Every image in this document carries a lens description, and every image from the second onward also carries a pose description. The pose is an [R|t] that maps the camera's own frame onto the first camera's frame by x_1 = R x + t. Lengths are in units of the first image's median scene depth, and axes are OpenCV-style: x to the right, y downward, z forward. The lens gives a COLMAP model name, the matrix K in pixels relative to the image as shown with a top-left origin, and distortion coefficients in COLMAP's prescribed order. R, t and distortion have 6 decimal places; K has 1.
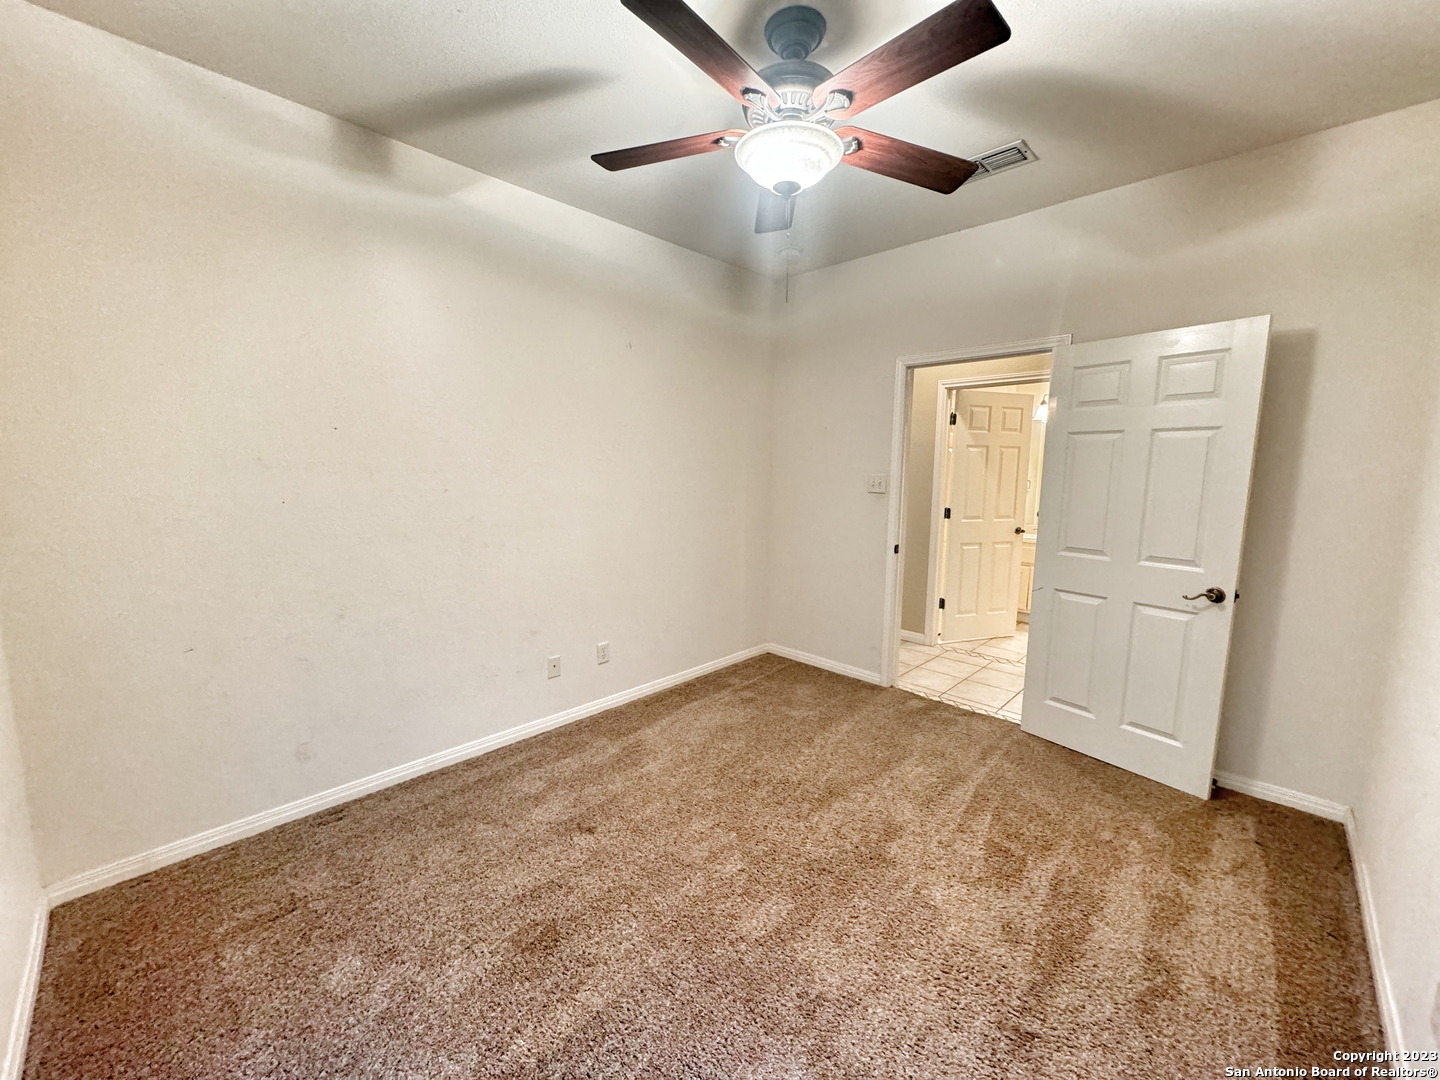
lens RADIAL K [[575.4, 0, 719.1], [0, 575.4, 539.4], [0, 0, 1]] dist [-0.002158, 0.000178]
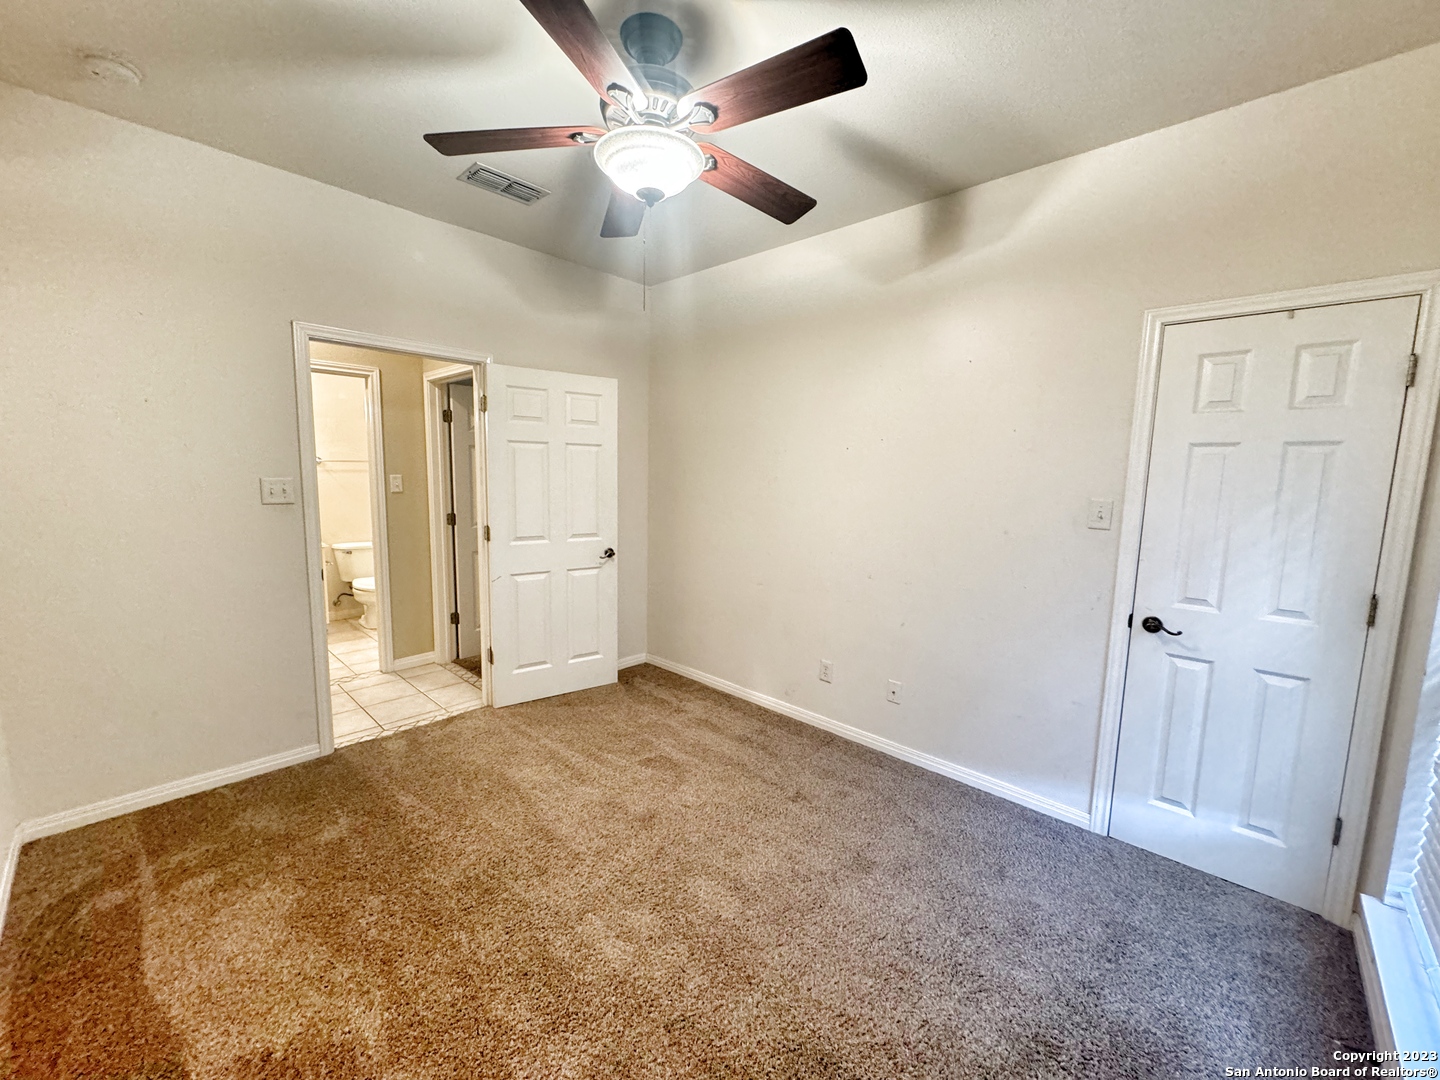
lens RADIAL K [[575.4, 0, 719.1], [0, 575.4, 539.4], [0, 0, 1]] dist [-0.002158, 0.000178]
pose [[-0.018152, -0.126889, 0.991751, -0.607471], [0.105811, 0.986100, 0.128103, -0.094746], [-0.994221, 0.107264, -0.004473, 0.621856]]
